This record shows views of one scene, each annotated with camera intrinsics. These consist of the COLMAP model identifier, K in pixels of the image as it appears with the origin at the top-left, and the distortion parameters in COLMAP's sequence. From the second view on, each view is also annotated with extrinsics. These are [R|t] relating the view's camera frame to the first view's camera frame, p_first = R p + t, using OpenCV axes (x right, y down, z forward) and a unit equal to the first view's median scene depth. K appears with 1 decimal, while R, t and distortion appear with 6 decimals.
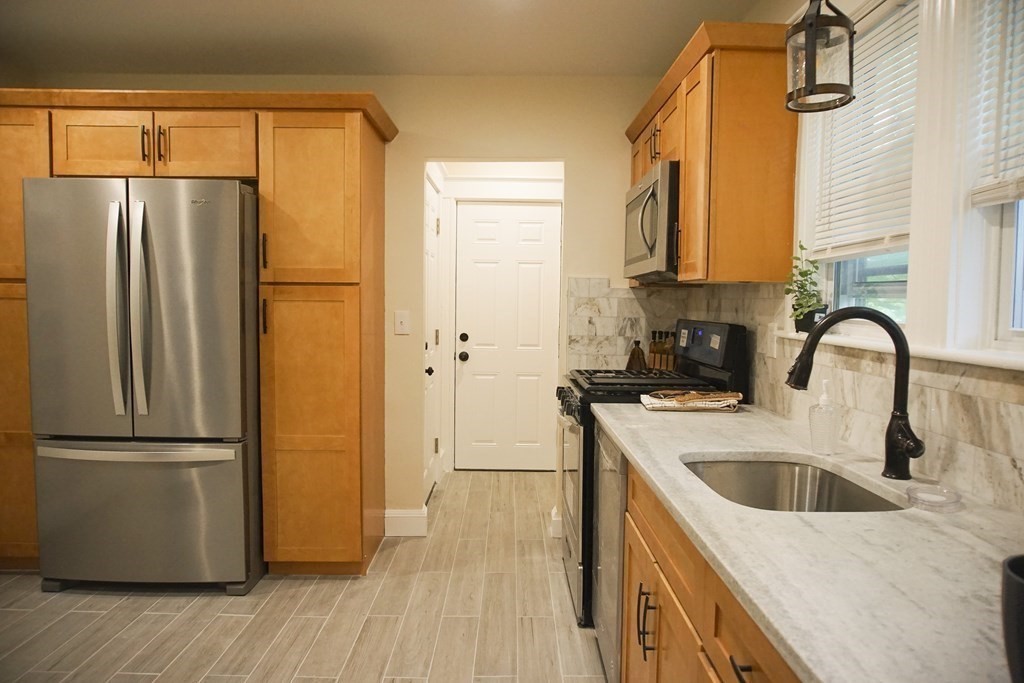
lens RADIAL K [[686.6, 0, 512.0], [0, 686.6, 341.5], [0, 0, 1]] dist [-0.047099, 0.001692]
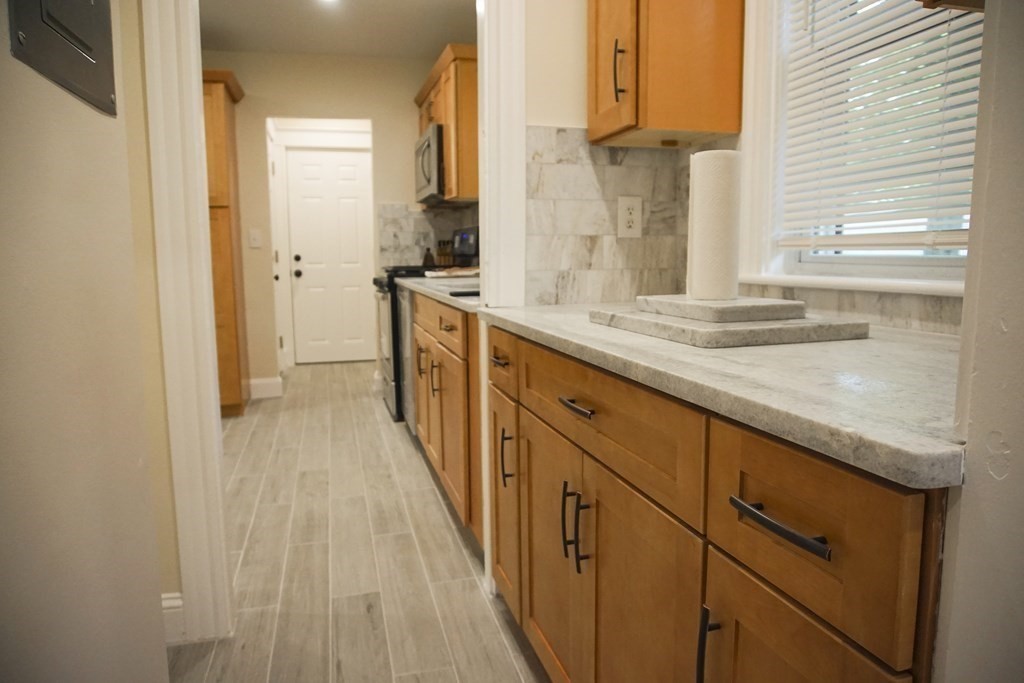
lens RADIAL K [[686.6, 0, 512.0], [0, 686.6, 341.5], [0, 0, 1]] dist [-0.047099, 0.001692]
pose [[0.965487, -0.055191, 0.254536, -0.025630], [0.036476, 0.996311, 0.077672, 0.091203], [-0.257884, -0.065706, 0.963939, -0.455618]]
